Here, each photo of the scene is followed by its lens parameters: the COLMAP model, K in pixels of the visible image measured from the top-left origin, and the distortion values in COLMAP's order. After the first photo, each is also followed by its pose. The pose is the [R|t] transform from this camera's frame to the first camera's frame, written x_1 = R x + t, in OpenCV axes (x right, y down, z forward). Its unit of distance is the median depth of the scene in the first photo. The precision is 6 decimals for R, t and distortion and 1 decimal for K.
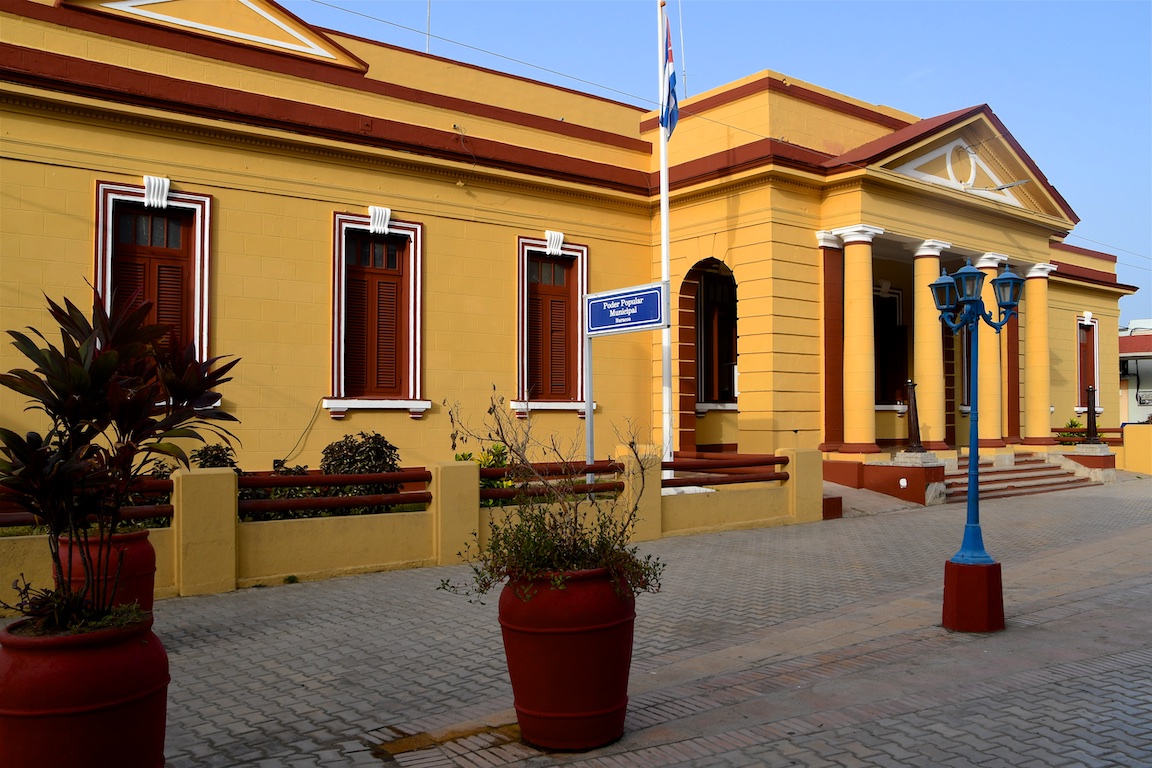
lens RADIAL K [[1068.4, 0, 576.0], [0, 1068.4, 384.0], [0, 0, 1]] dist [-0.070495, 0.001212]
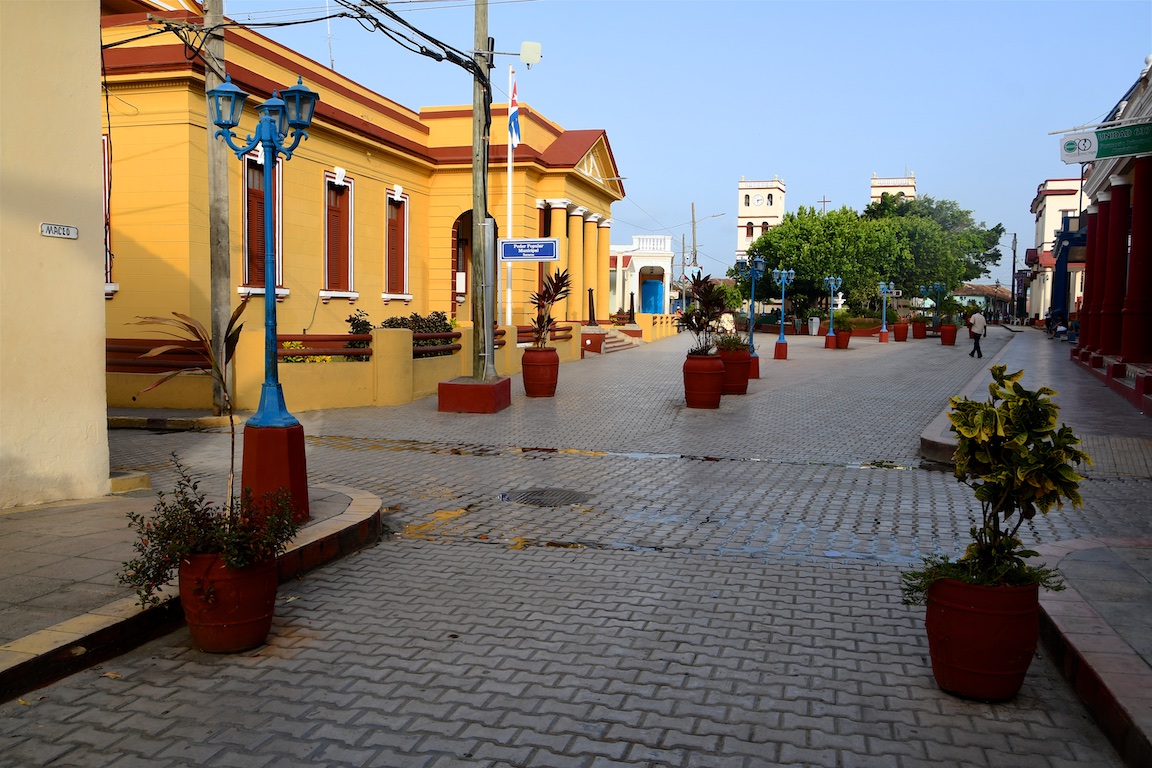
lens RADIAL K [[1068.4, 0, 576.0], [0, 1068.4, 384.0], [0, 0, 1]] dist [-0.070495, 0.001212]
pose [[0.784774, -0.026006, 0.619237, -0.760766], [-0.043033, 0.994422, 0.096299, -0.013355], [-0.618287, -0.102221, 0.779277, -0.396428]]
